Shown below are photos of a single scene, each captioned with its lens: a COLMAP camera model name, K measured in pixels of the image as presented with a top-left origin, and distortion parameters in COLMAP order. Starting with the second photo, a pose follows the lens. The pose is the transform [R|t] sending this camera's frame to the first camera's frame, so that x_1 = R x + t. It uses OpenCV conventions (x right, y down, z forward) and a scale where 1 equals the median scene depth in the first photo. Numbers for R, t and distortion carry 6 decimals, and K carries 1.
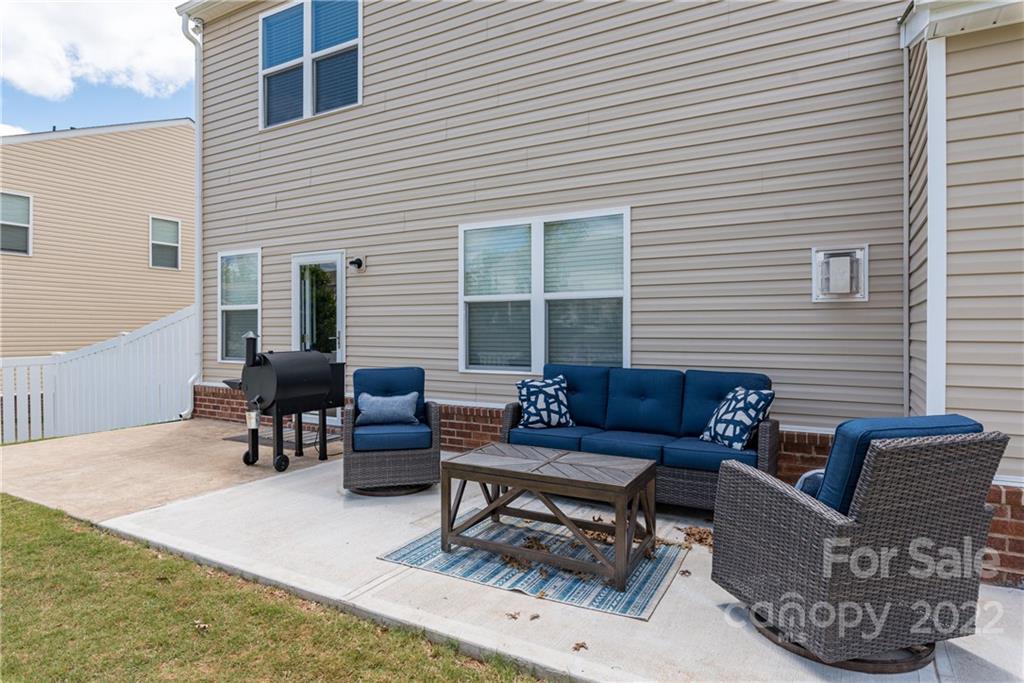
lens RADIAL K [[578.4, 0, 512.0], [0, 578.4, 341.5], [0, 0, 1]] dist [0.002152, 0.000296]
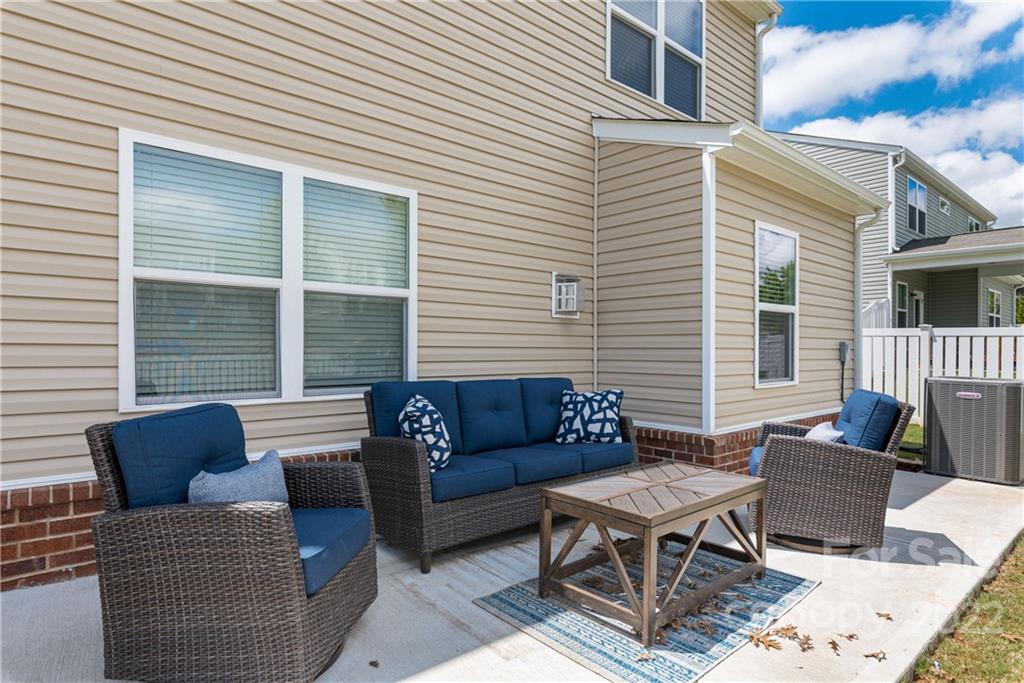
lens RADIAL K [[576.3, 0, 513.4], [0, 576.3, 338.8], [0, 0, 1]] dist [0.006428, 0.000897]
pose [[0.325990, 0.013351, 0.945279, -0.548043], [0.006575, 0.999844, -0.016389, -0.001881], [-0.945350, 0.011557, 0.325851, 0.589545]]
